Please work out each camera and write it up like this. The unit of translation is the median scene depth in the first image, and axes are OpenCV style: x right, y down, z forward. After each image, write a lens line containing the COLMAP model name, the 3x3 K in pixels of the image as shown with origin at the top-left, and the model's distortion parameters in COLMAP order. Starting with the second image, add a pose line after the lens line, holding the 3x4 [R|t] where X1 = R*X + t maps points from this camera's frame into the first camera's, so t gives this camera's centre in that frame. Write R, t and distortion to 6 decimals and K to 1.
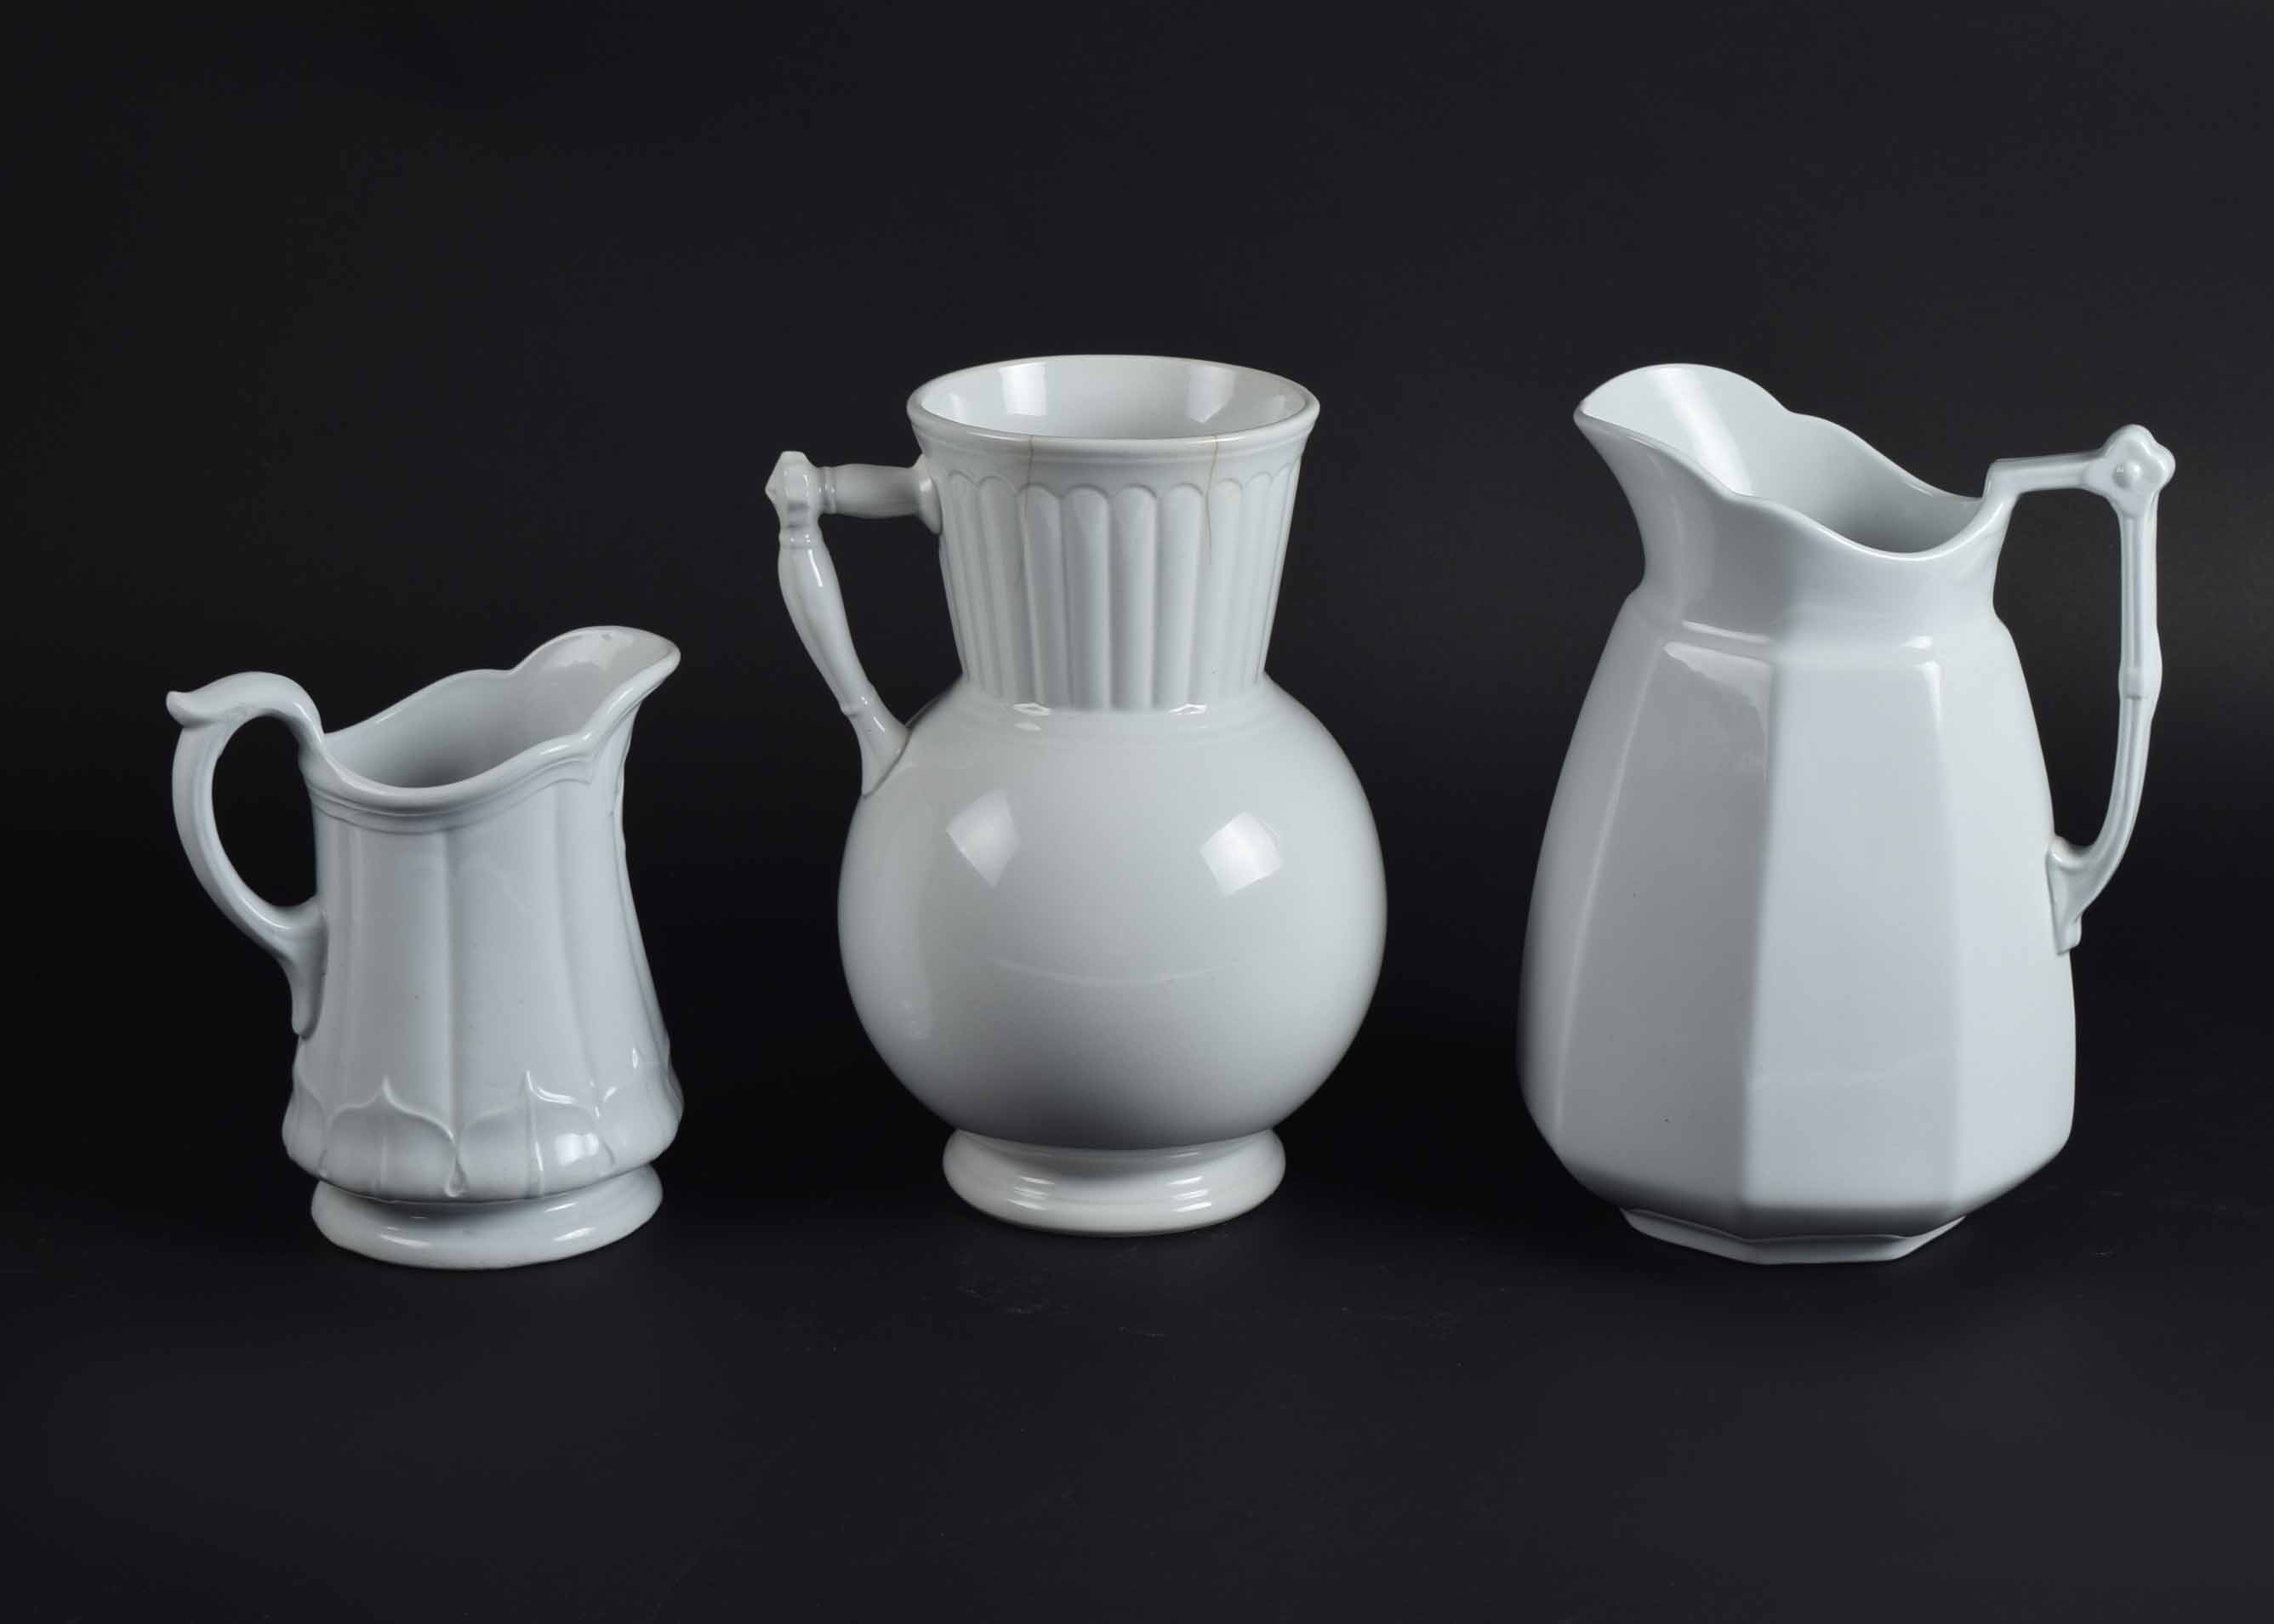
lens RADIAL K [[4813.2, 0, 1137.0], [0, 4813.2, 812.0], [0, 0, 1]] dist [-0.054802, -0.015126]
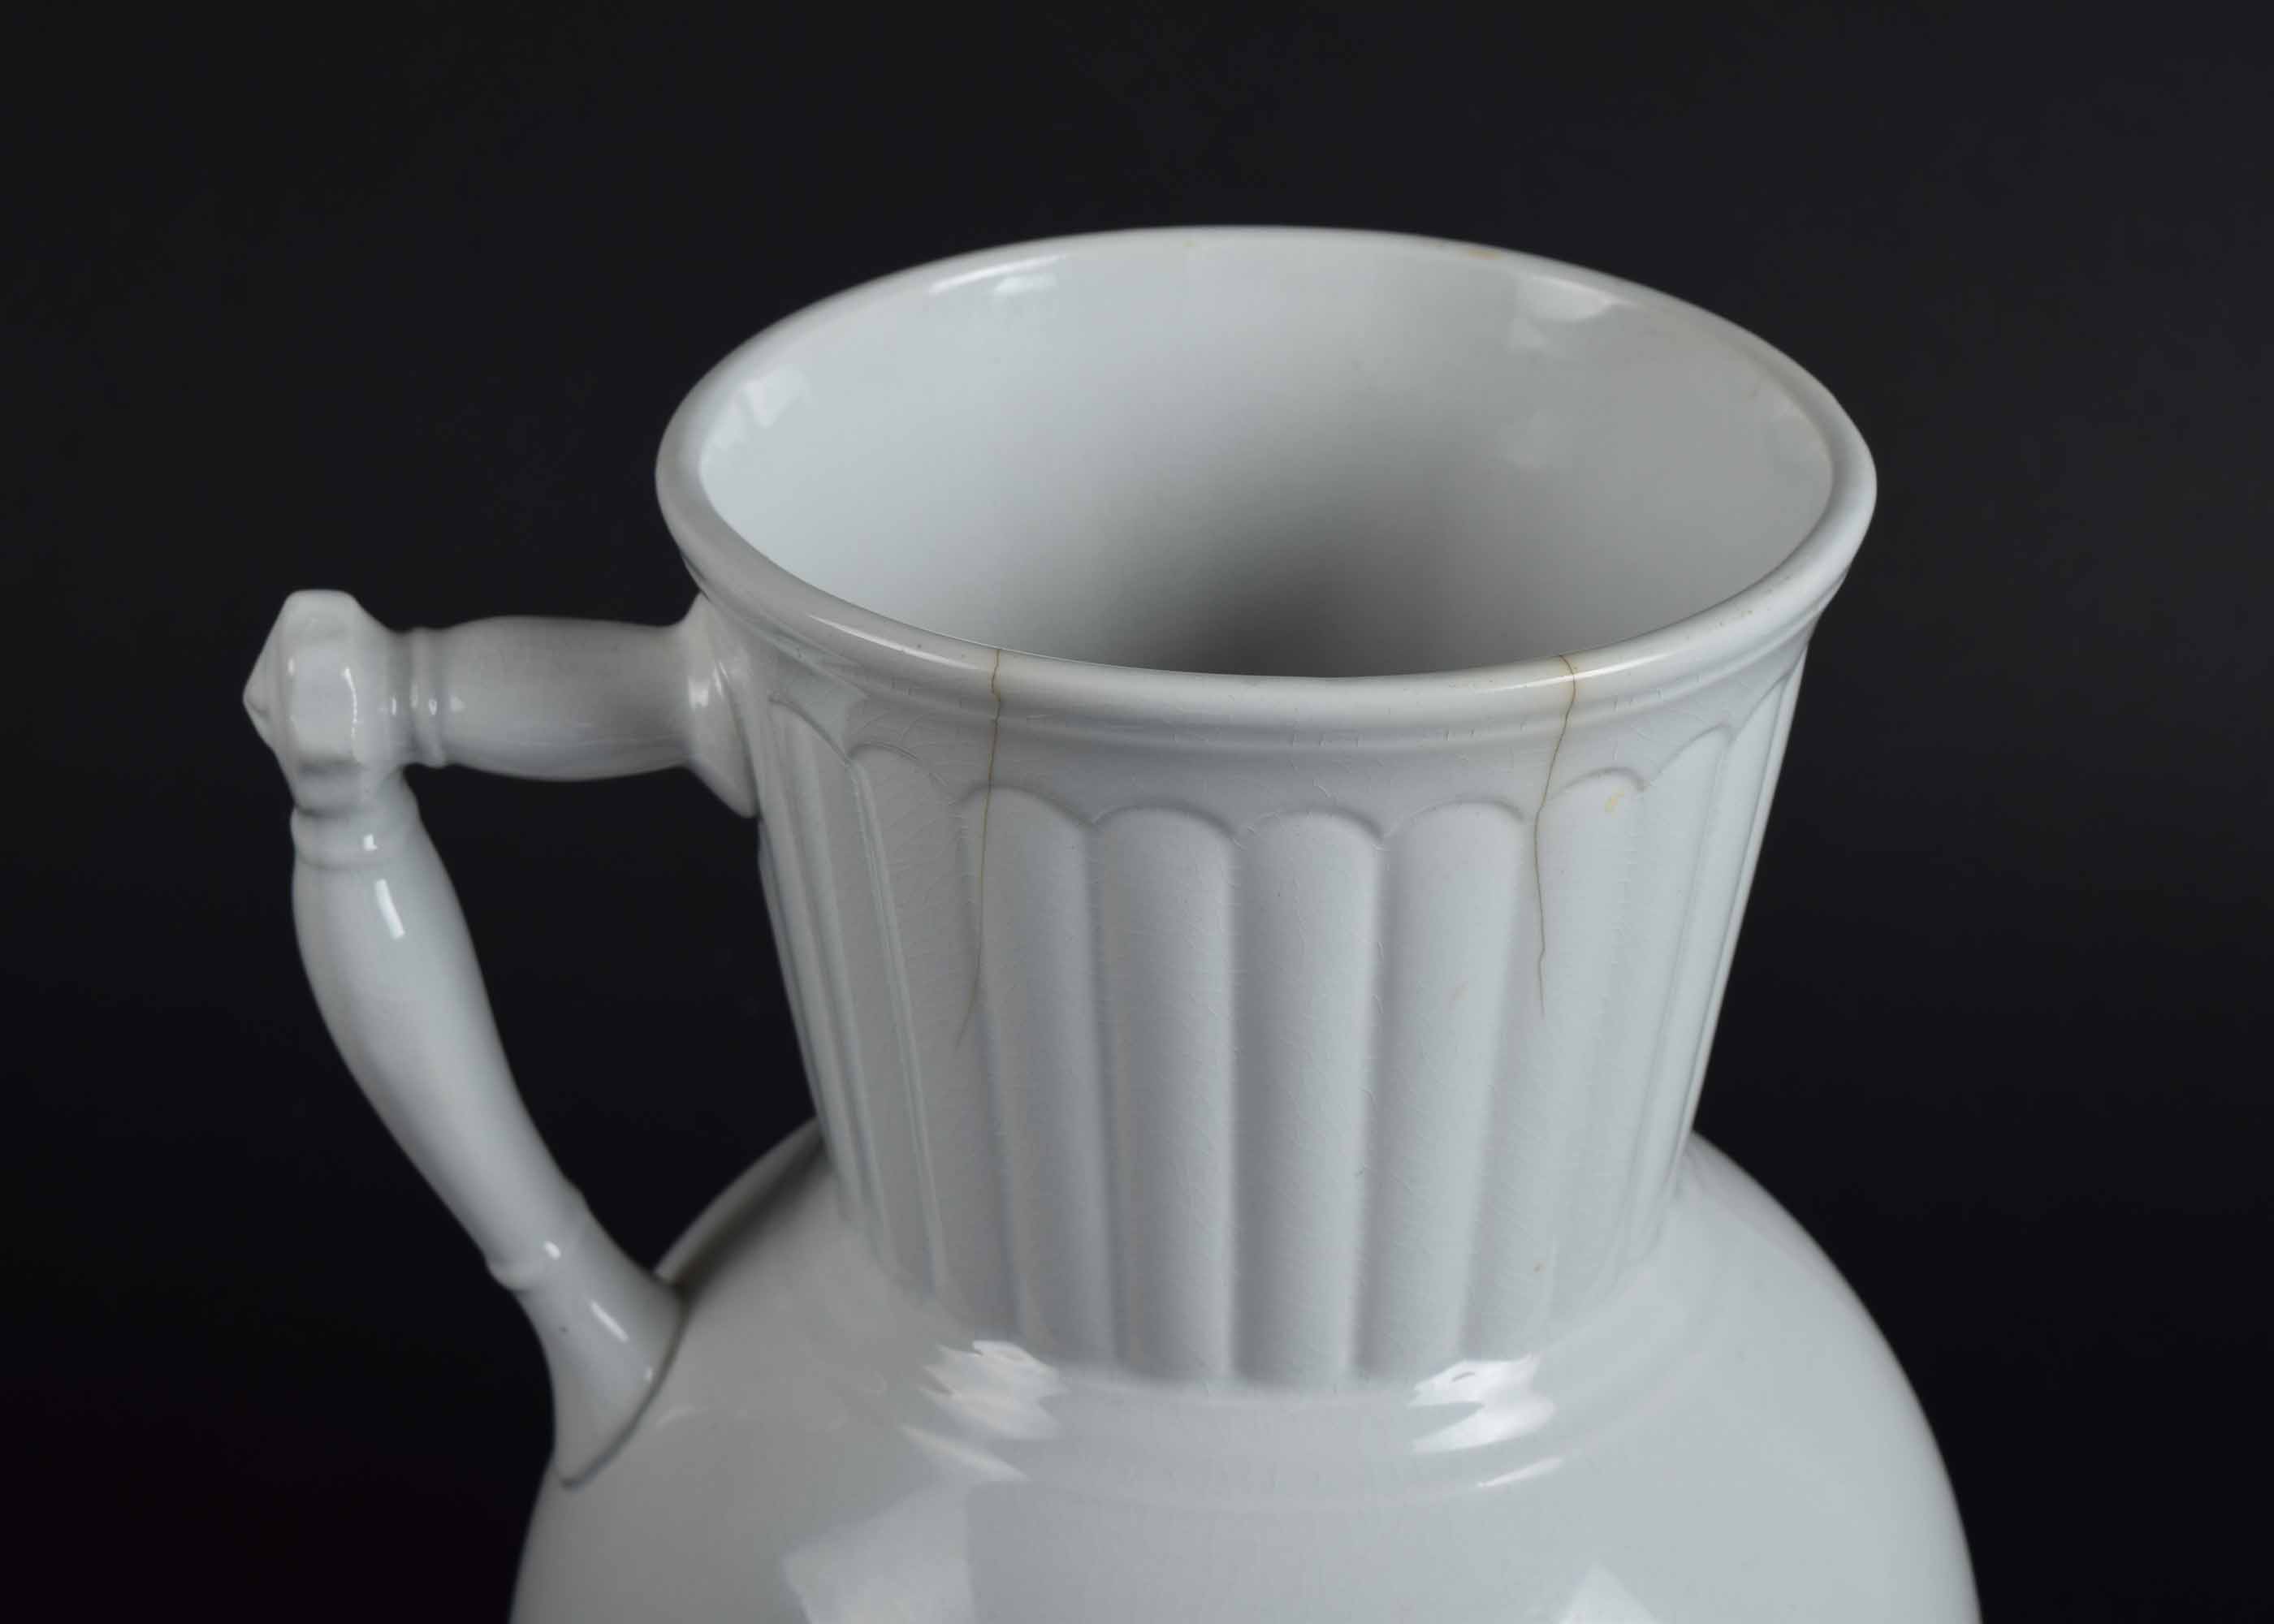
lens RADIAL K [[5658.1, 0, 1171.7], [0, 5658.1, 812.7], [0, 0, 1]] dist [-0.162528, -0.323798]
pose [[0.998961, 0.025353, -0.037880, 0.004279], [-0.017887, 0.982422, 0.185814, -0.135657], [0.041925, -0.184944, 0.981854, 0.611459]]
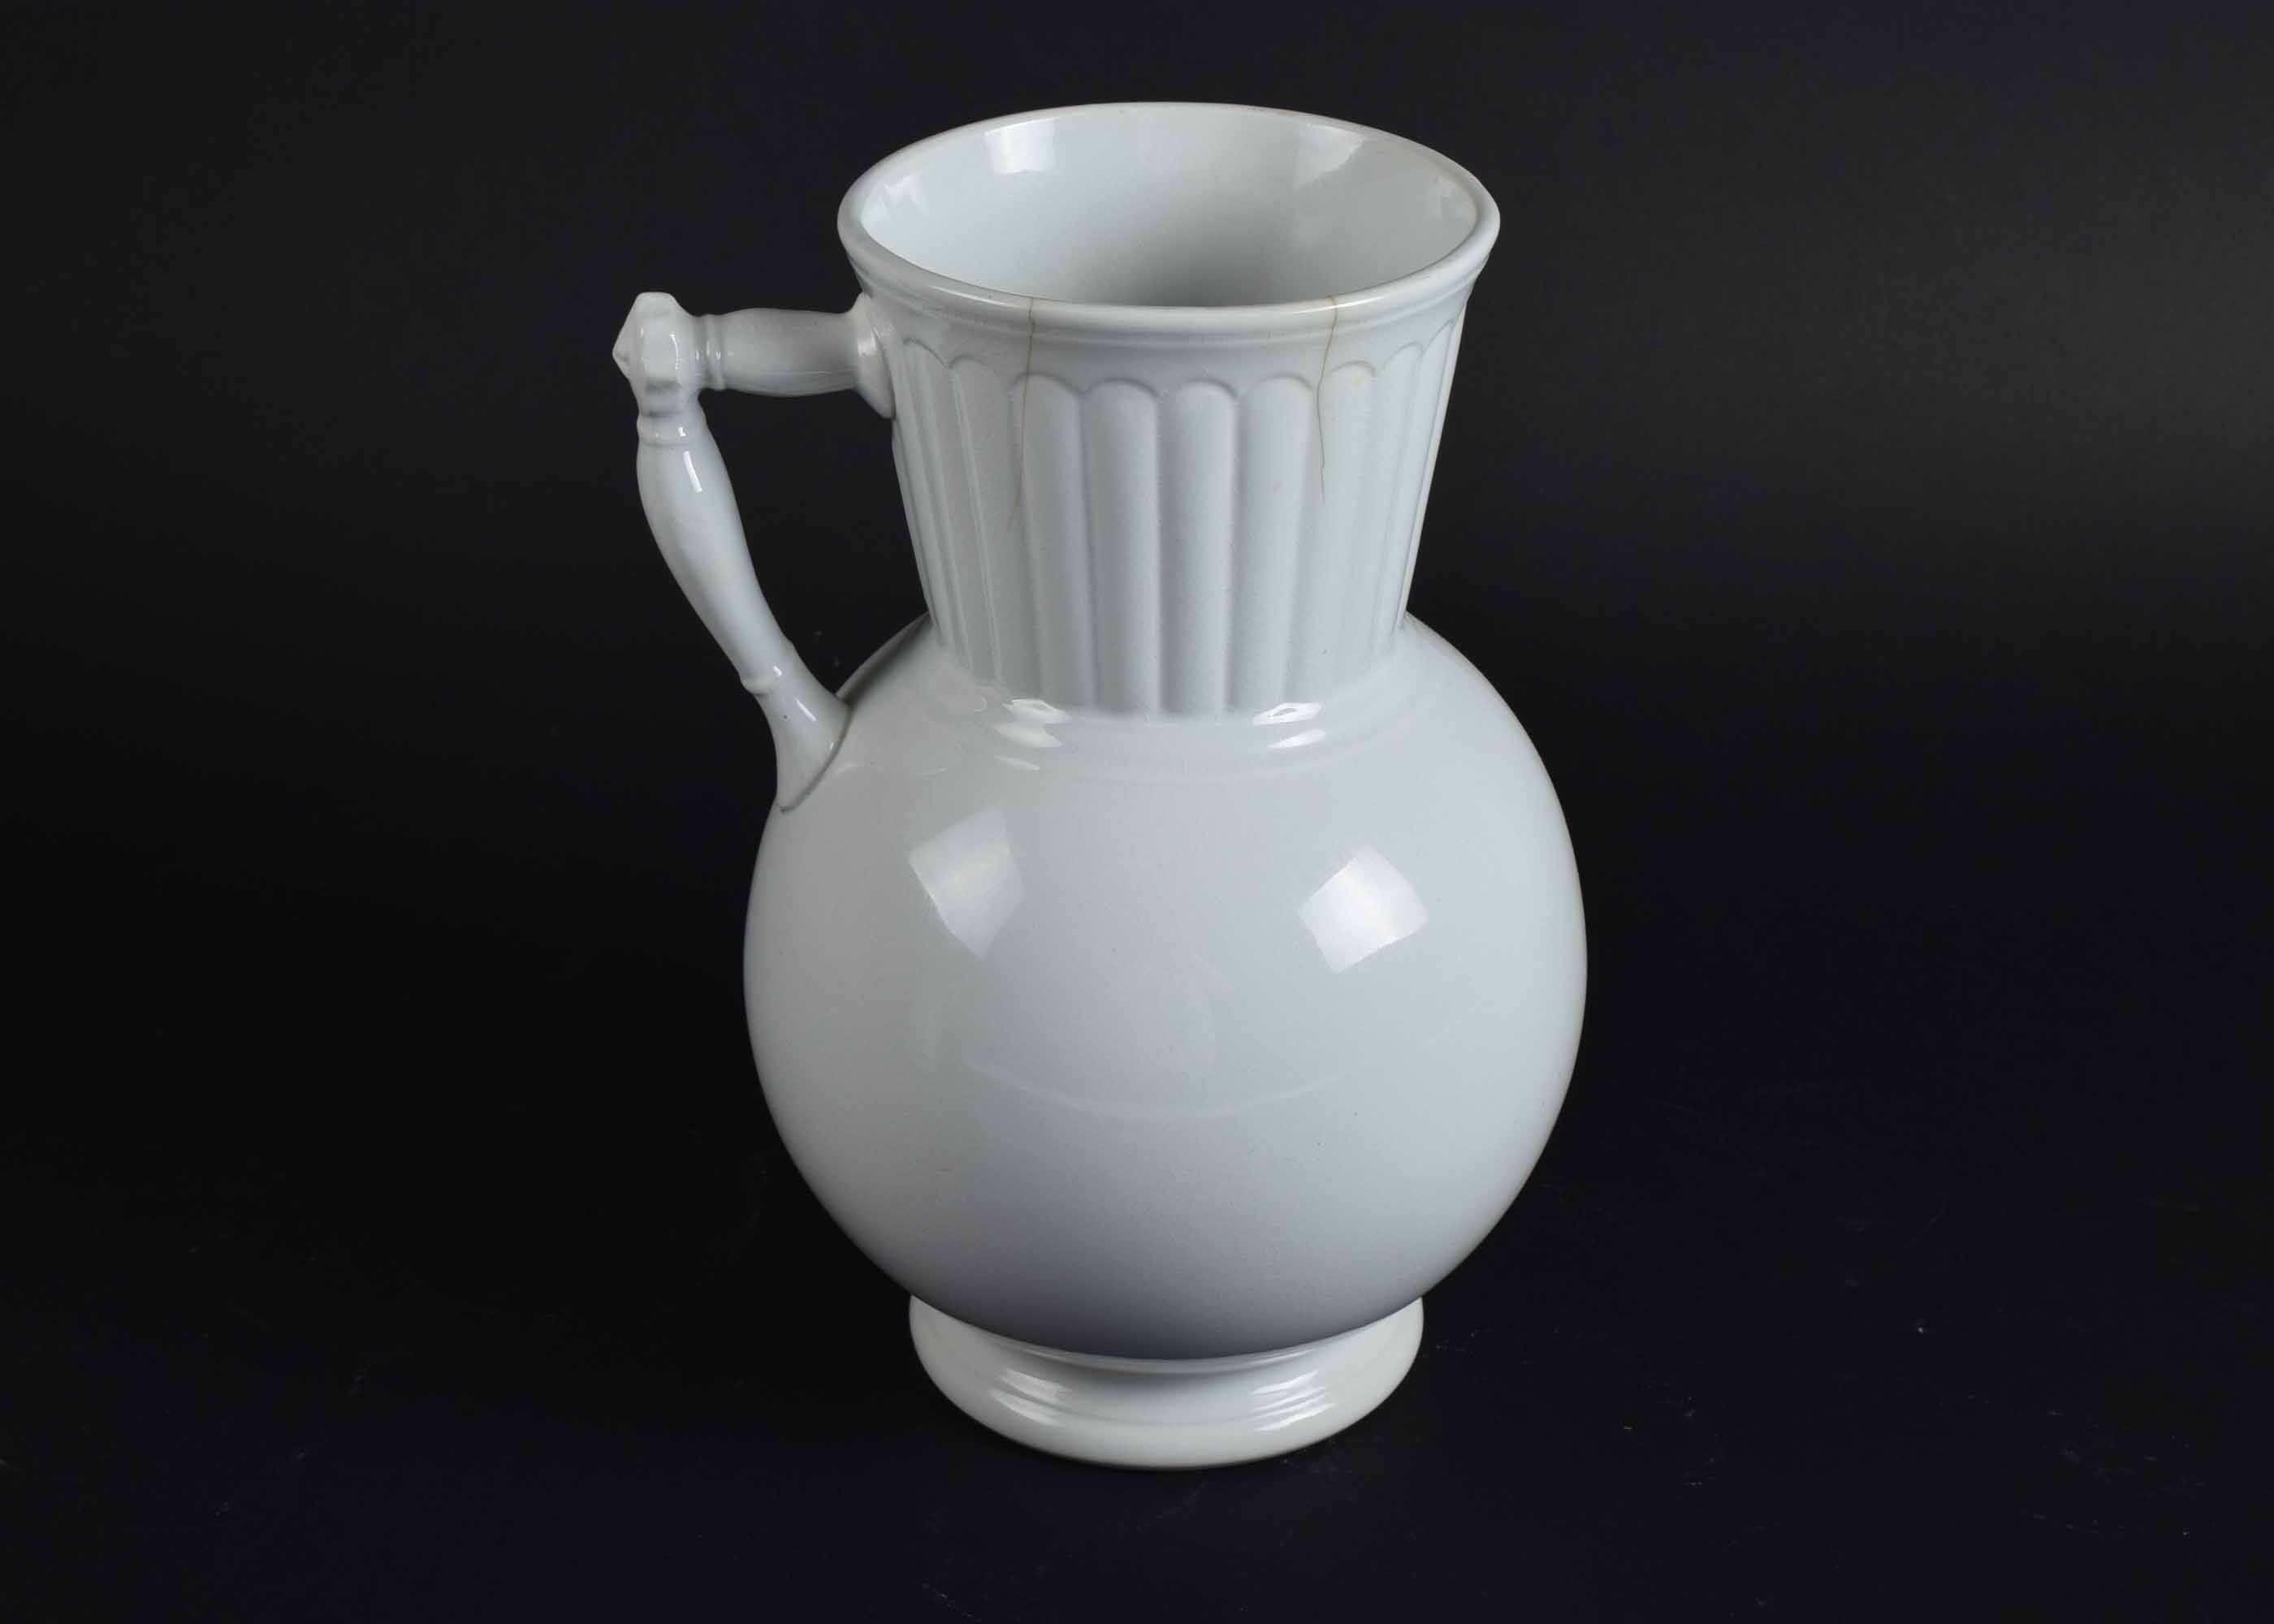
lens RADIAL K [[4812.8, 0, 1137.0], [0, 4812.8, 812.0], [0, 0, 1]] dist [-0.054802, -0.015126]
pose [[0.999800, 0.007326, -0.018622, 0.003211], [-0.004111, 0.985924, 0.167144, -0.113825], [0.019584, -0.167034, 0.985757, 0.376347]]
